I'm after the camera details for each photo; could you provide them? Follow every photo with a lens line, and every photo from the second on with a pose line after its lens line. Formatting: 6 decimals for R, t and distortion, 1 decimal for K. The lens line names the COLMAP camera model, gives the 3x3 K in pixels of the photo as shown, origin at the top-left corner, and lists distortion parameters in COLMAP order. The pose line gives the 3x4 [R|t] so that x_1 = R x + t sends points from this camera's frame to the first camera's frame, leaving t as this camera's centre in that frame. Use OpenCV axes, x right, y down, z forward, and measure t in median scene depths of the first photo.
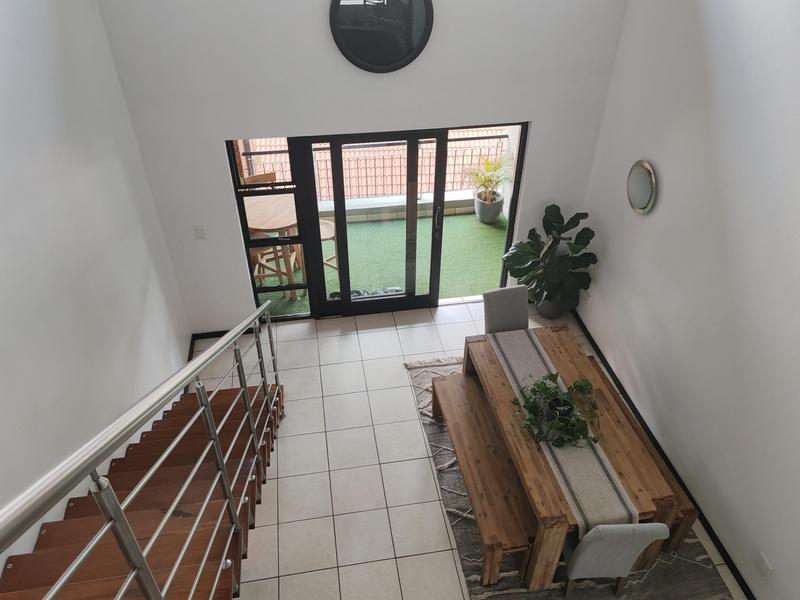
lens RADIAL K [[611.8, 0, 400.0], [0, 611.8, 300.0], [0, 0, 1]] dist [0.021127, -0.005680]
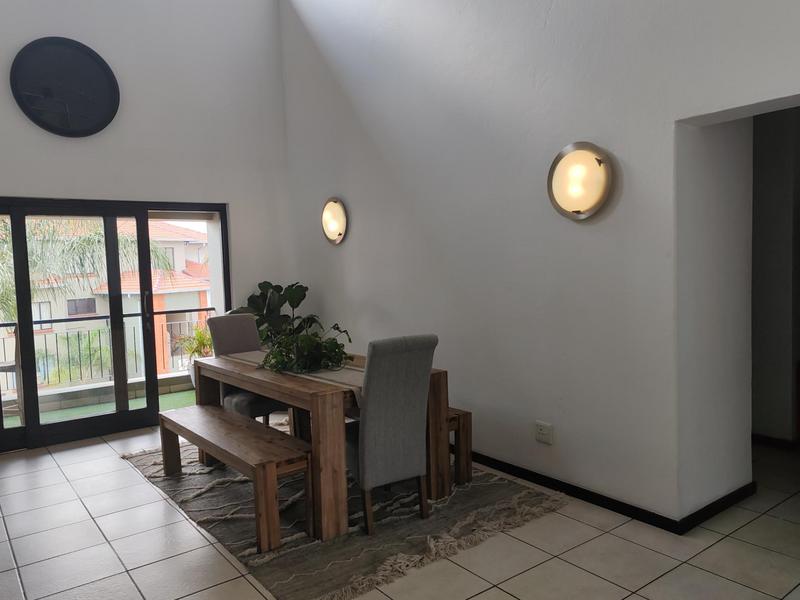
lens RADIAL K [[611.8, 0, 400.0], [0, 611.8, 300.0], [0, 0, 1]] dist [0.021127, -0.005680]
pose [[0.887764, -0.065345, 0.455638, -0.026067], [0.309950, 0.816686, -0.486781, 0.514862], [-0.340304, 0.573371, 0.745277, 0.191254]]
